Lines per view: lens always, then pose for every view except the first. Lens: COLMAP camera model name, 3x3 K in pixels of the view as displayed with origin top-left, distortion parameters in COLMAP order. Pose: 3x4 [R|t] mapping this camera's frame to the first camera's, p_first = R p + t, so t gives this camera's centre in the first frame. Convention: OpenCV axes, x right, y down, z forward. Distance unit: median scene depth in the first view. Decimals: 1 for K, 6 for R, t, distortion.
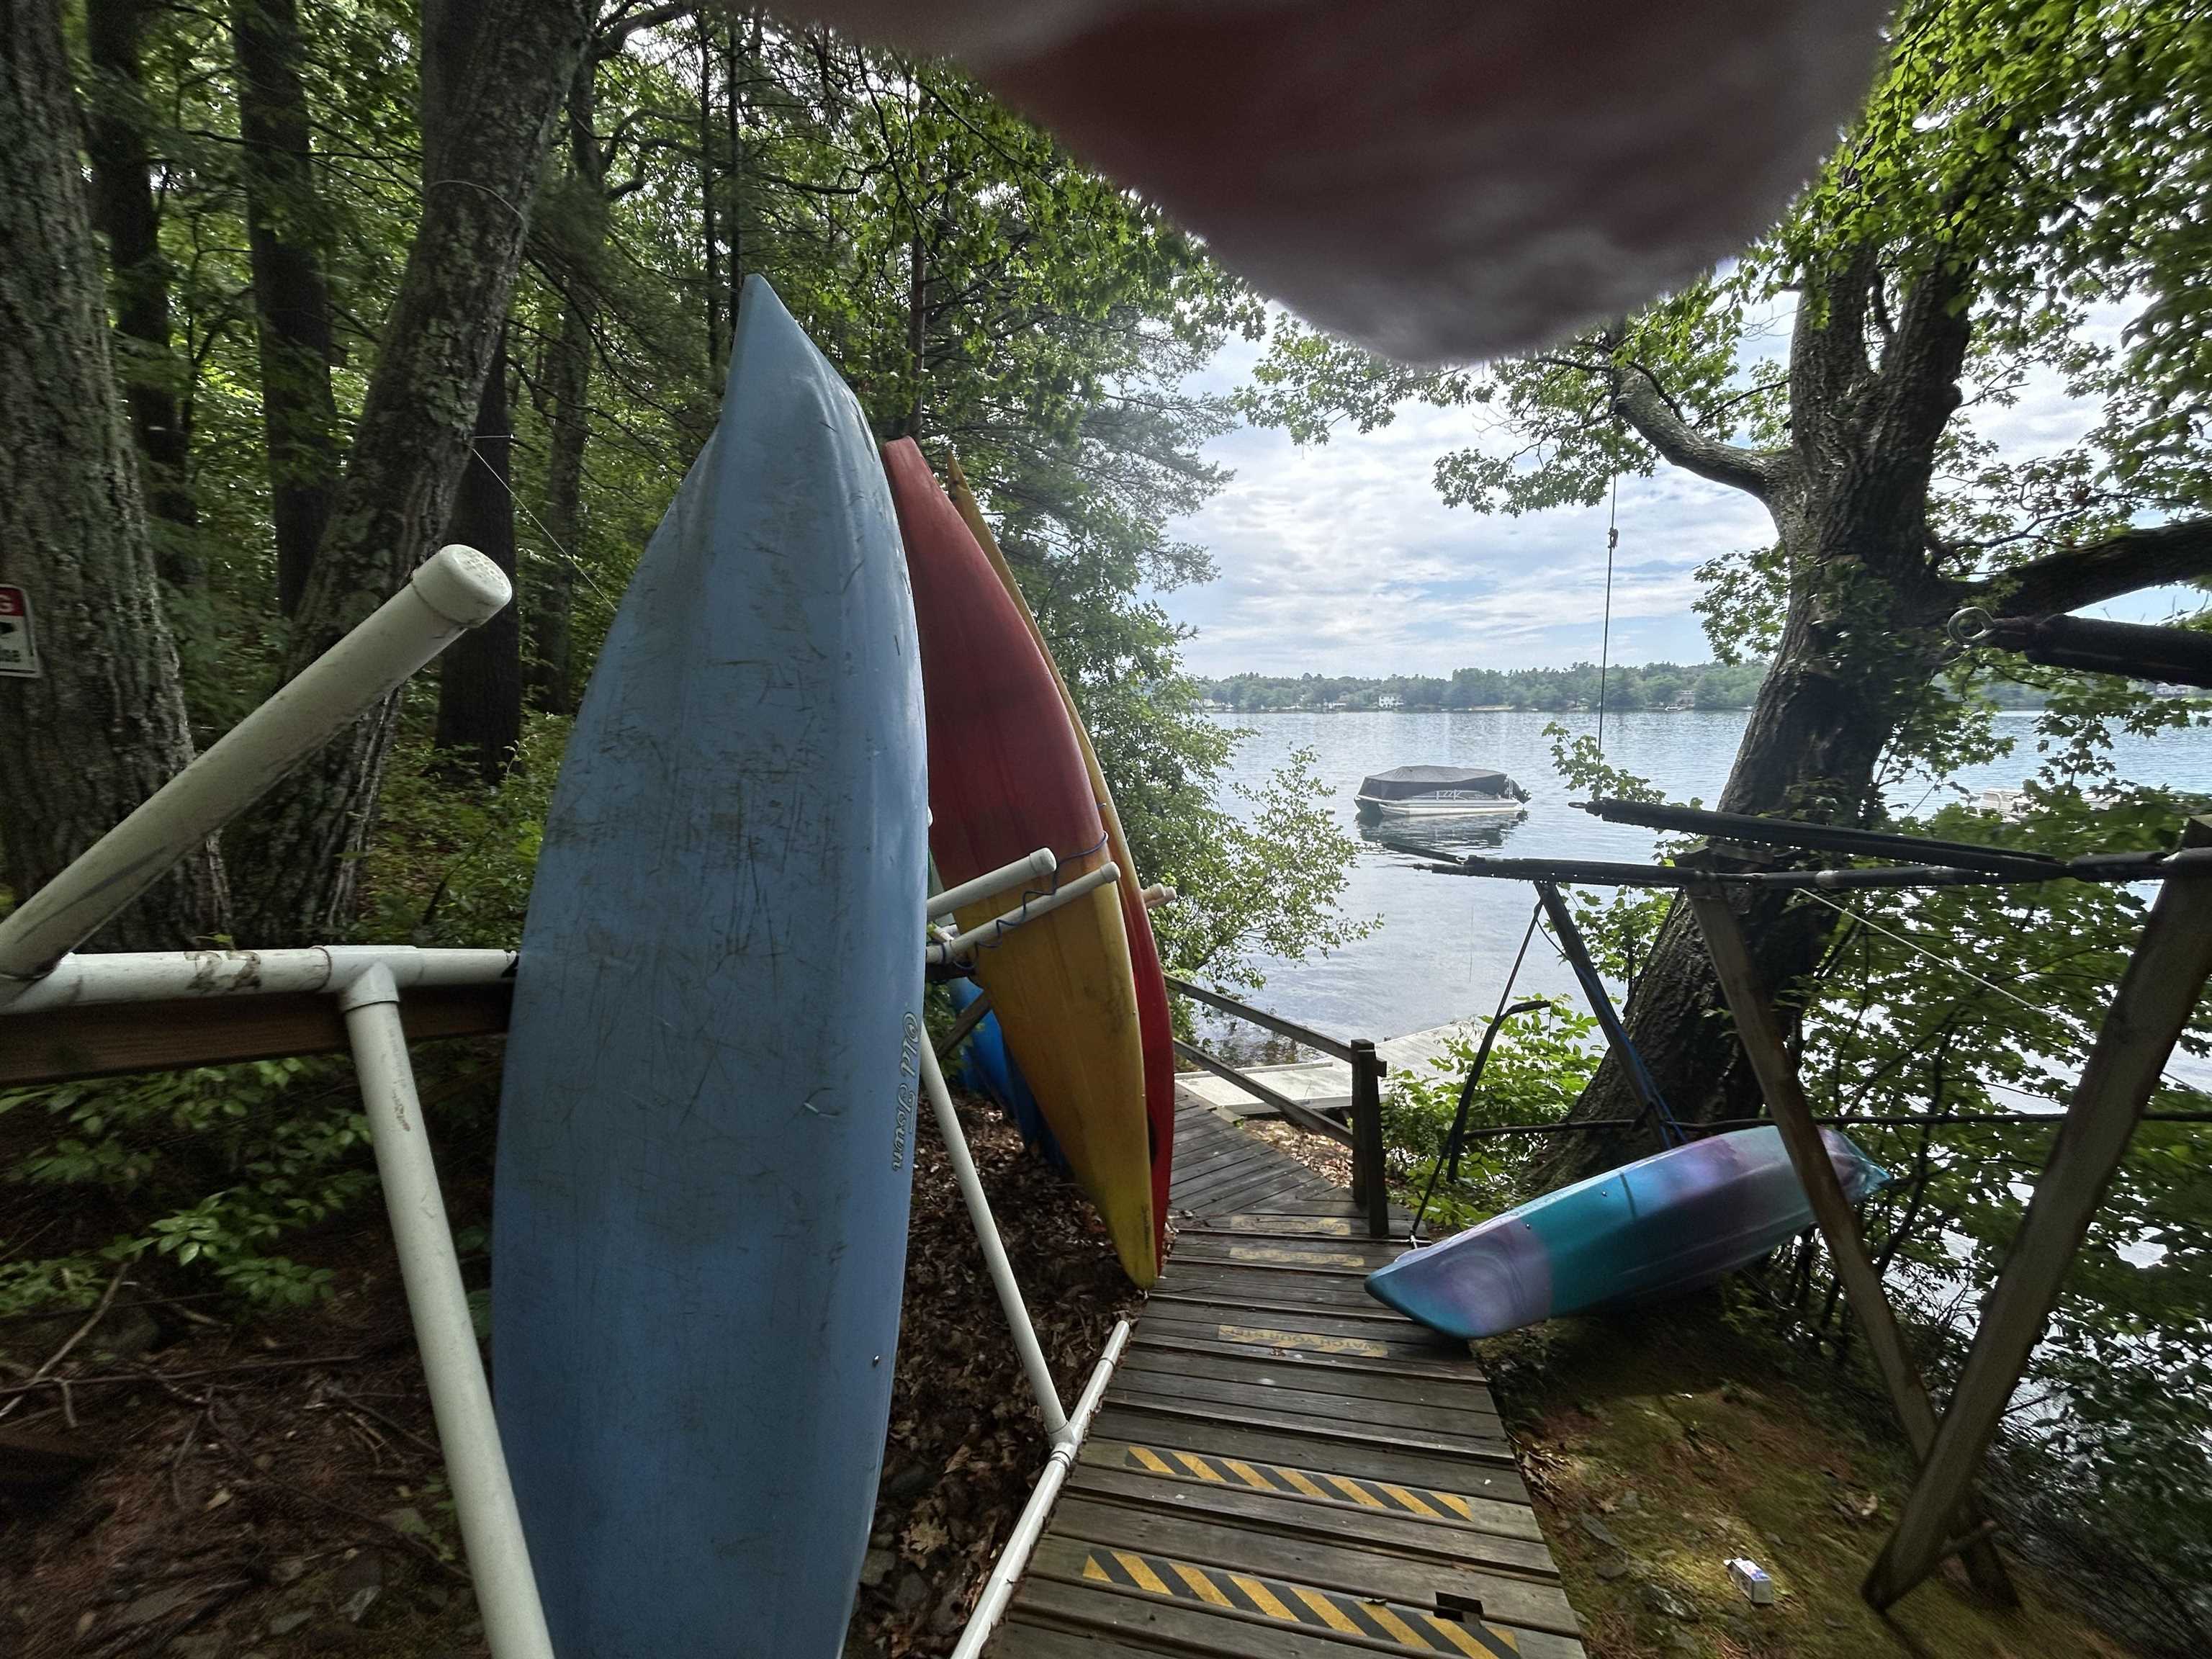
lens RADIAL K [[891.6, 0, 1106.8], [0, 891.6, 823.1], [0, 0, 1]] dist [0.000054, -0.000156]
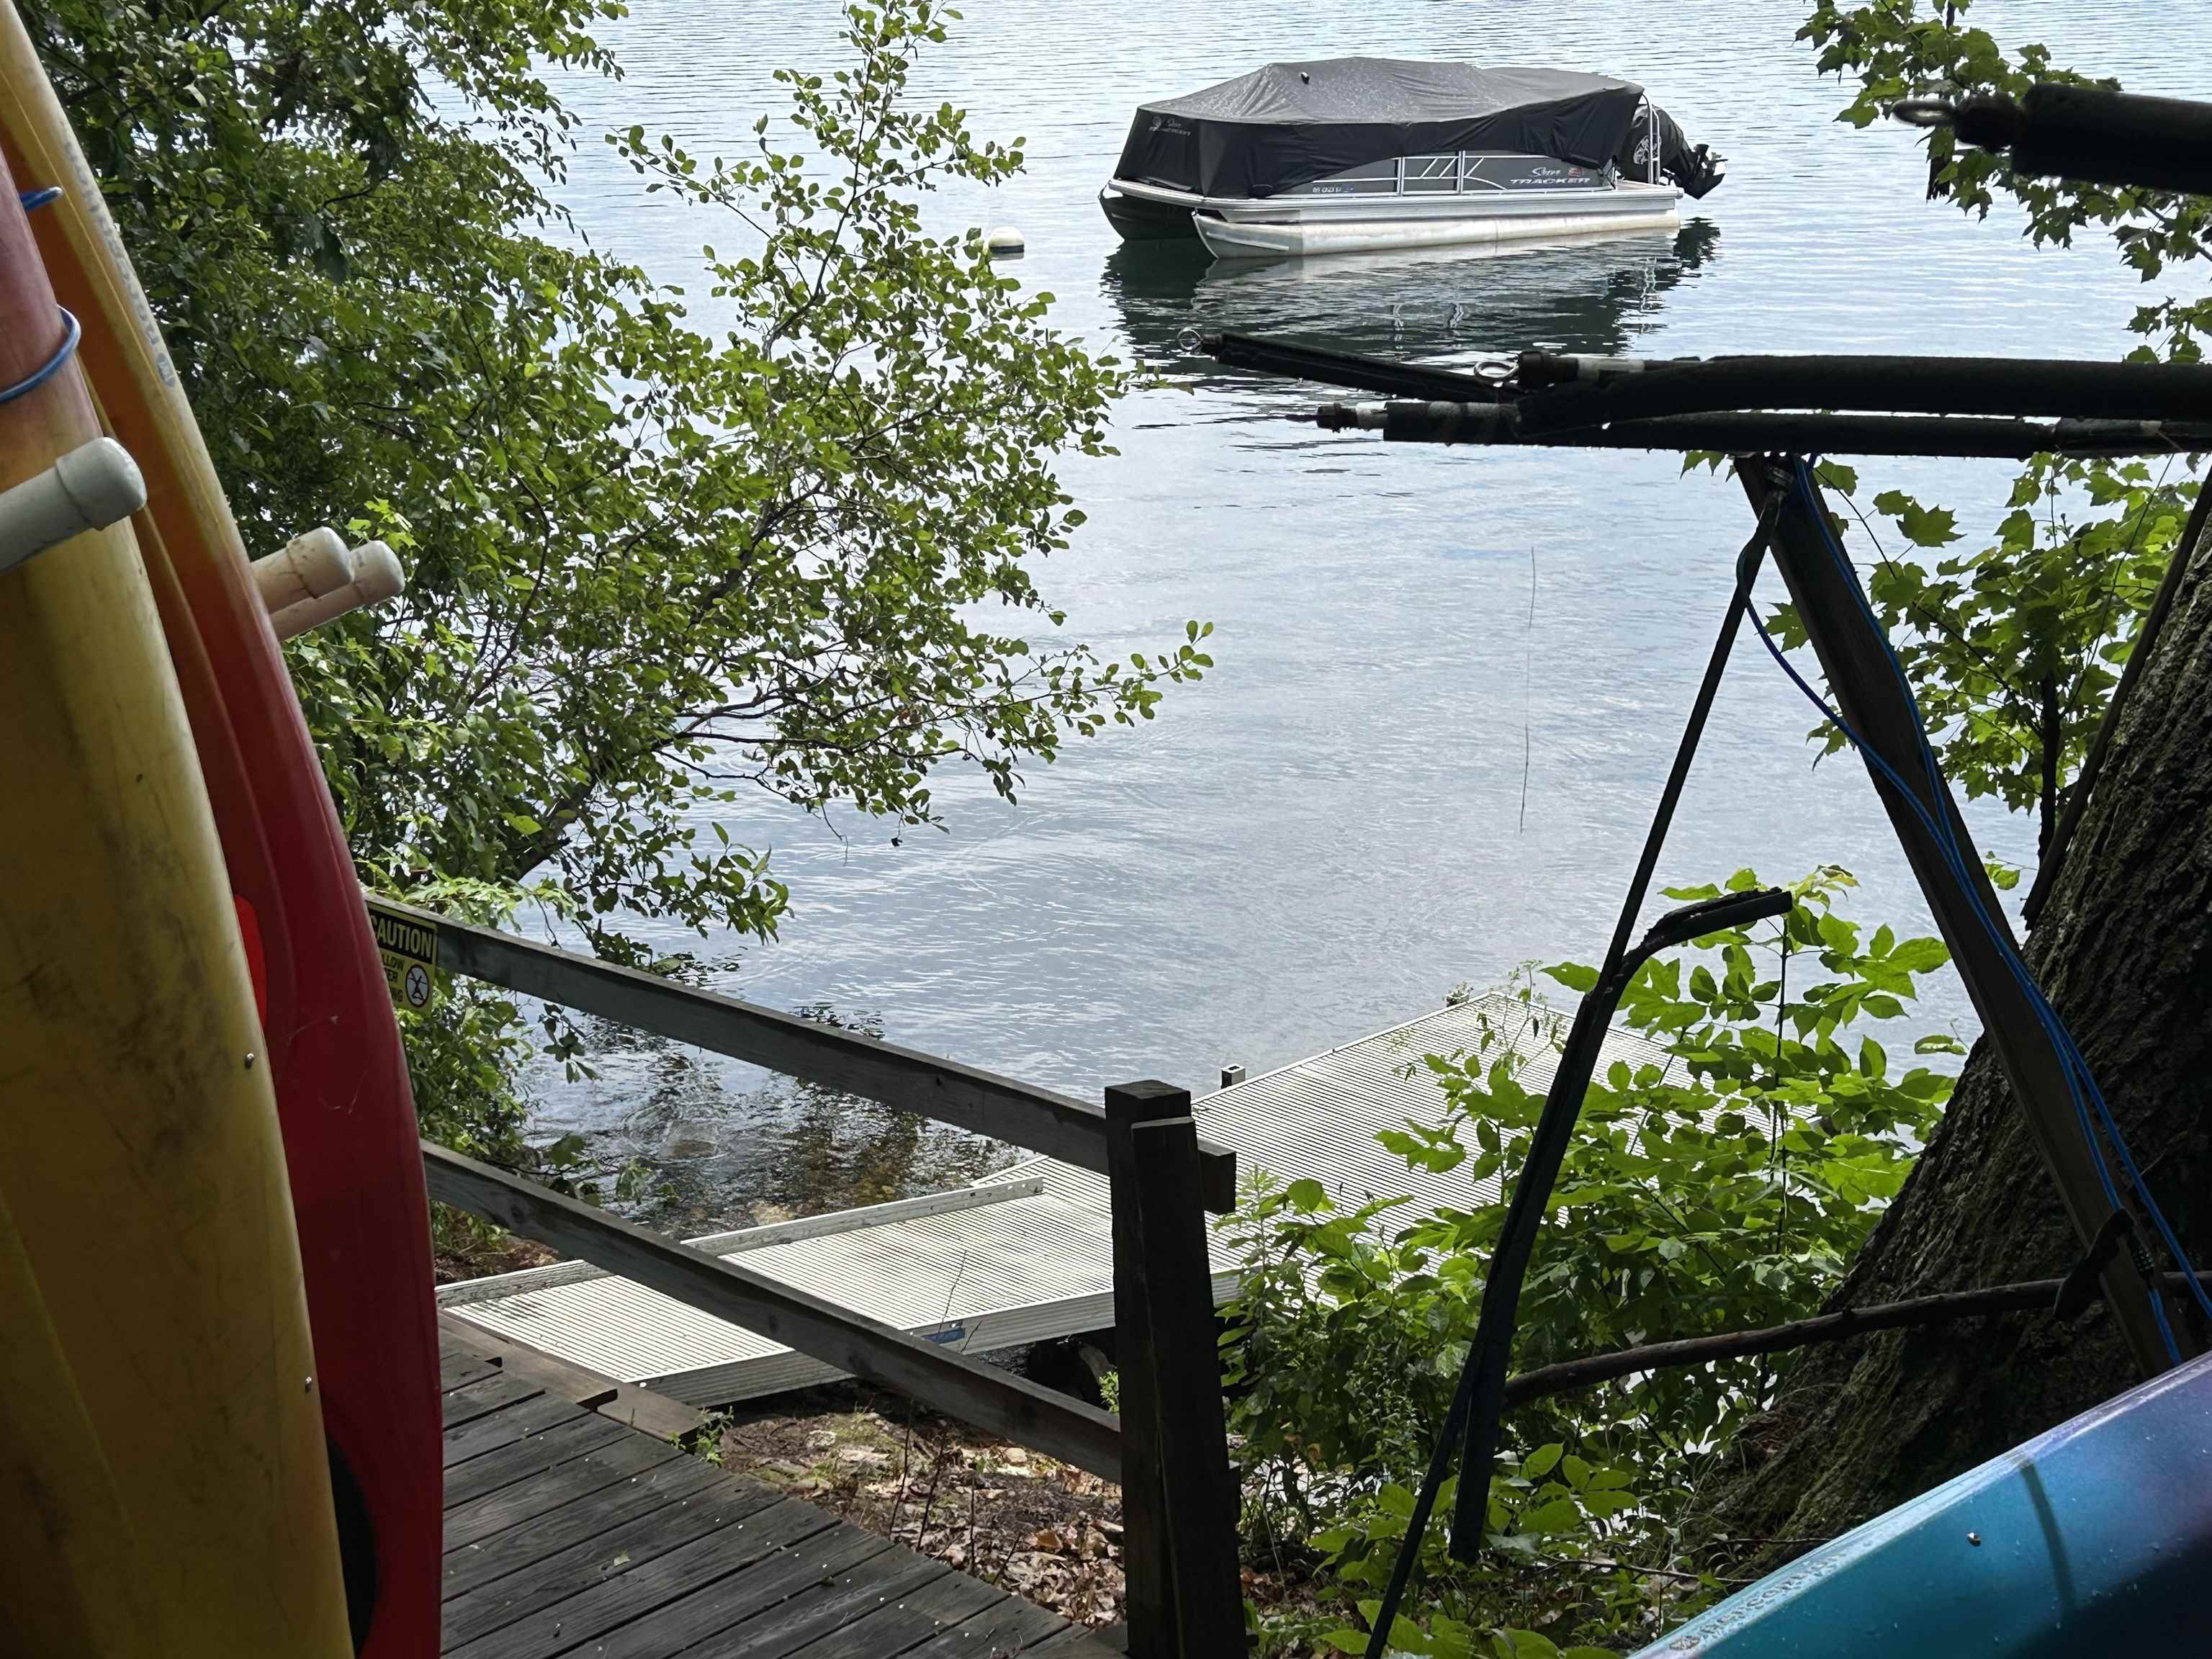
lens RADIAL K [[3435.6, 0, 1106.0], [0, 3435.6, 829.5], [0, 0, 1]] dist [0.206638, -0.142732]
pose [[0.962386, -0.066892, 0.263321, 0.005672], [0.026853, 0.987890, 0.152813, 0.006557], [-0.270354, -0.139994, 0.952528, 0.020839]]
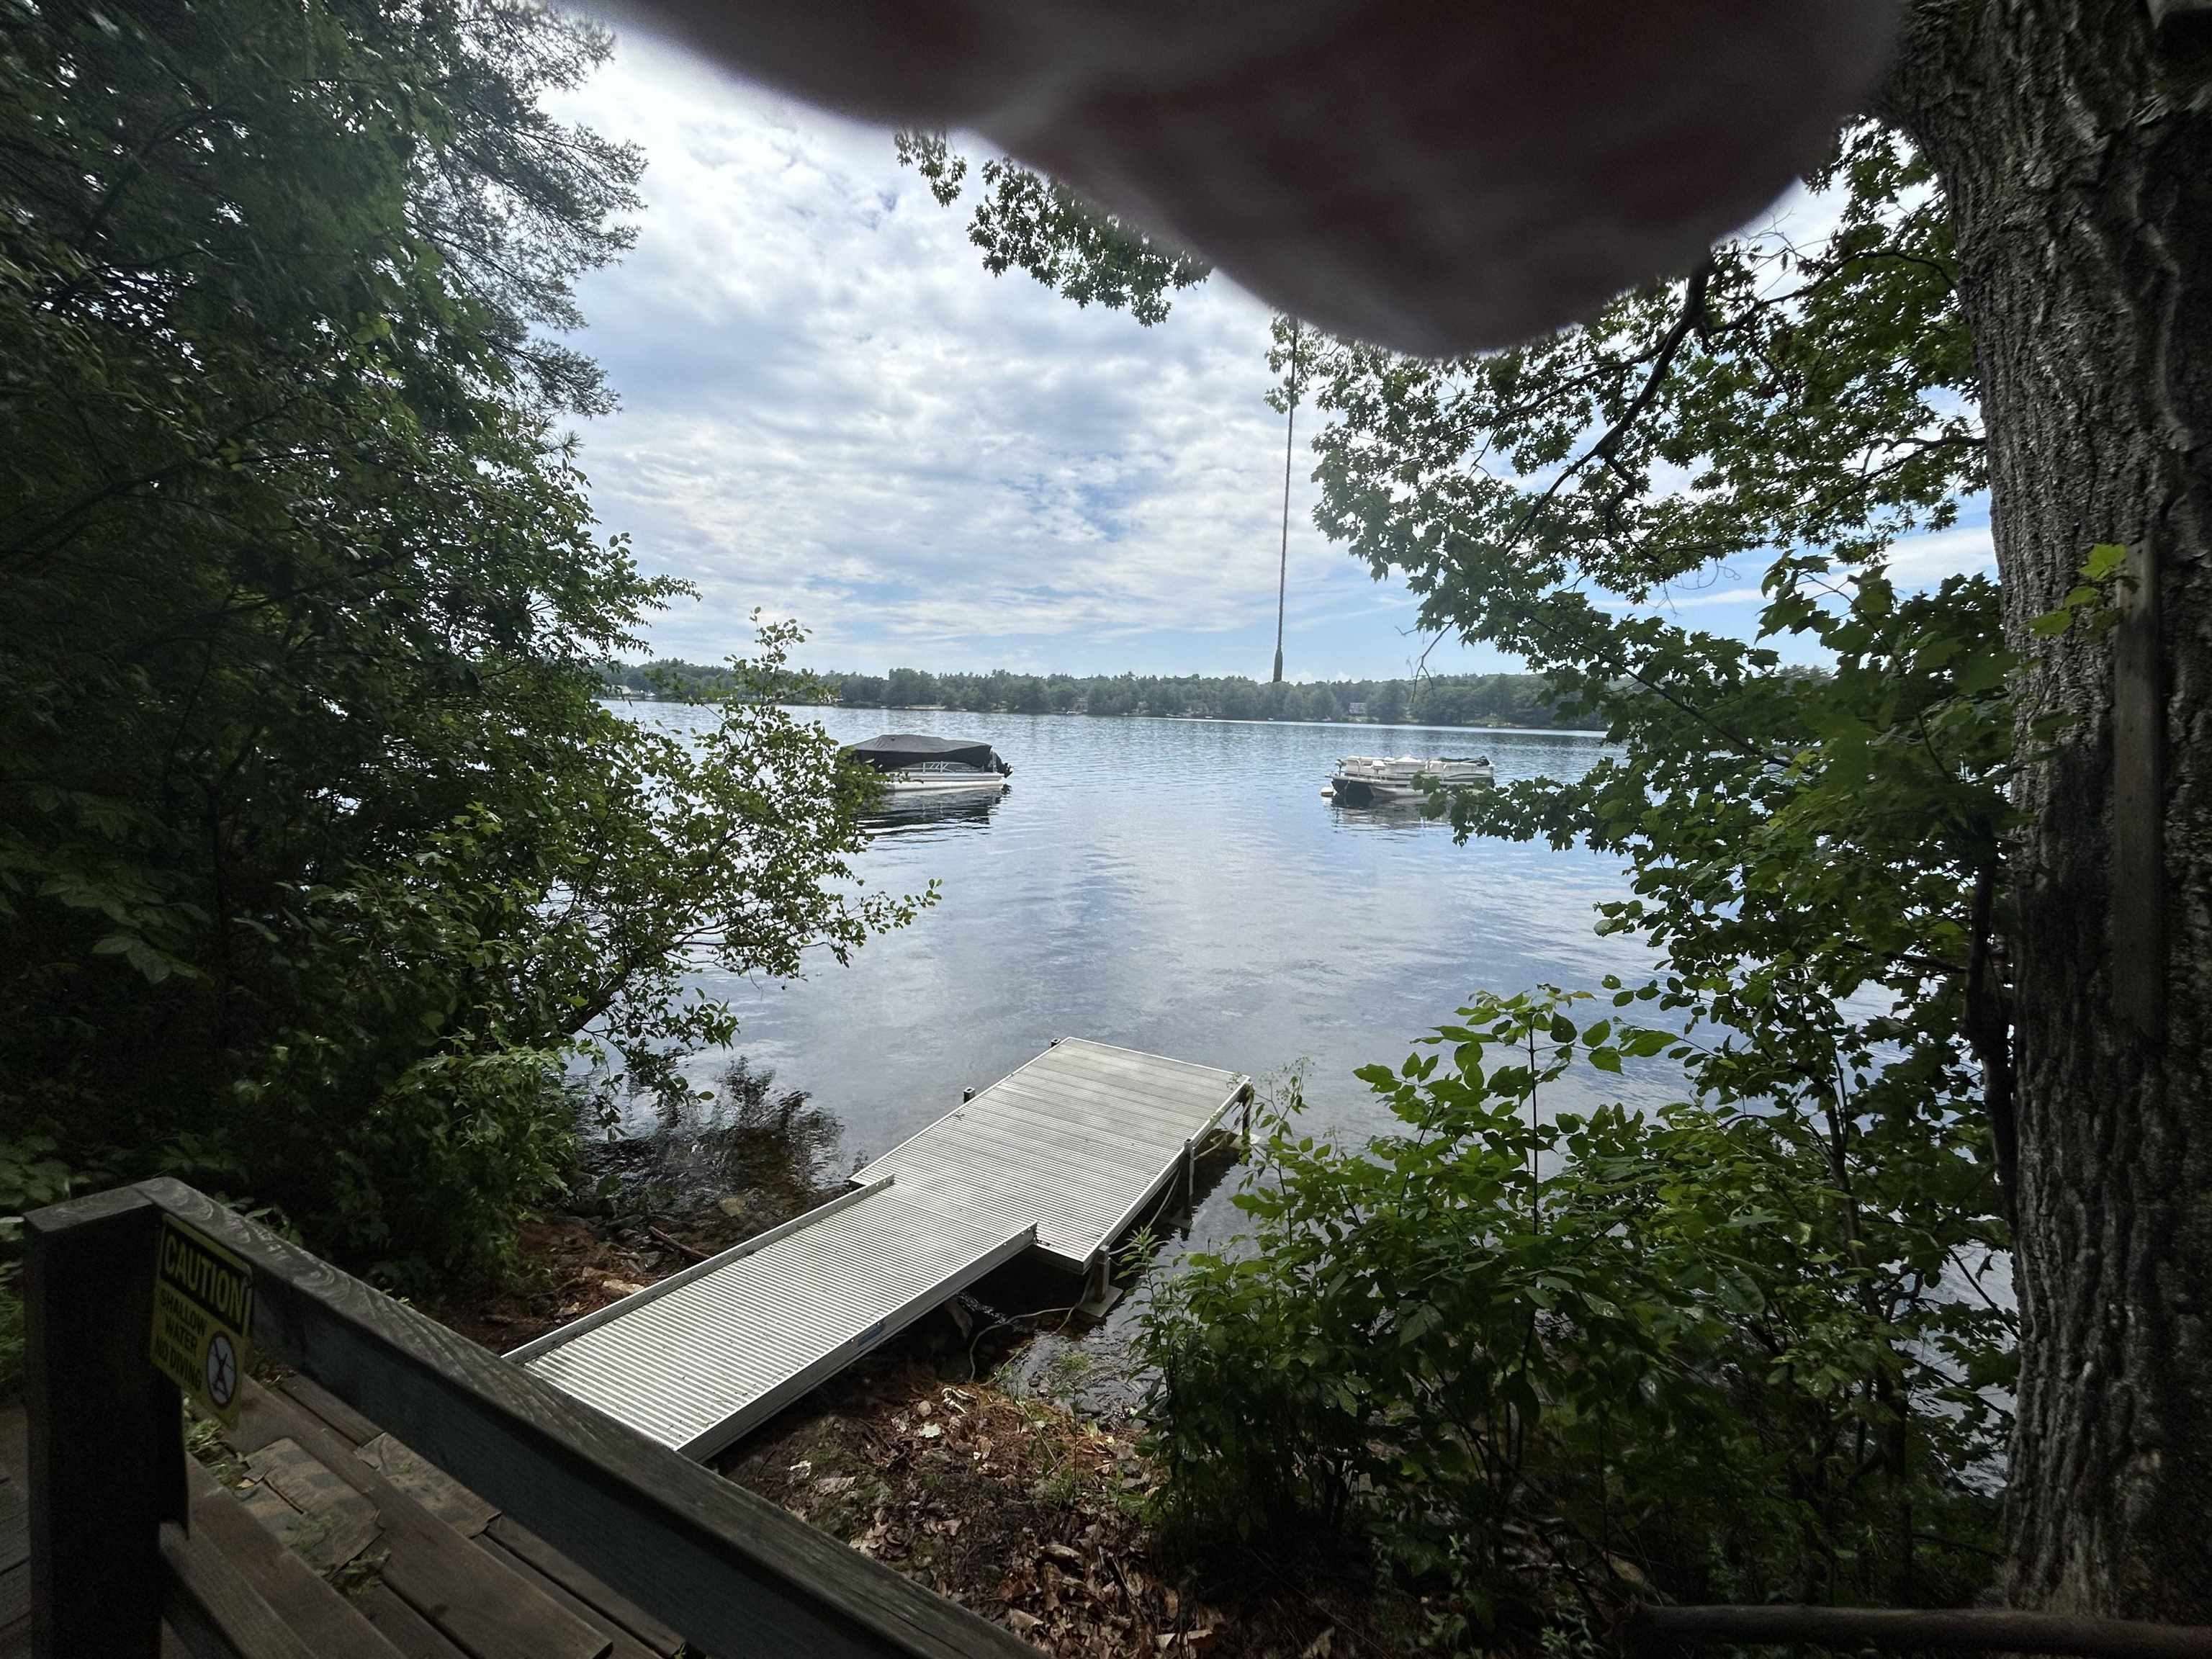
lens RADIAL K [[891.6, 0, 1106.8], [0, 891.6, 823.1], [0, 0, 1]] dist [0.000054, -0.000156]
pose [[0.821563, -0.035832, 0.568991, 0.102831], [0.034641, 0.999316, 0.012913, 0.096398], [-0.569065, 0.009102, 0.822242, 0.715447]]
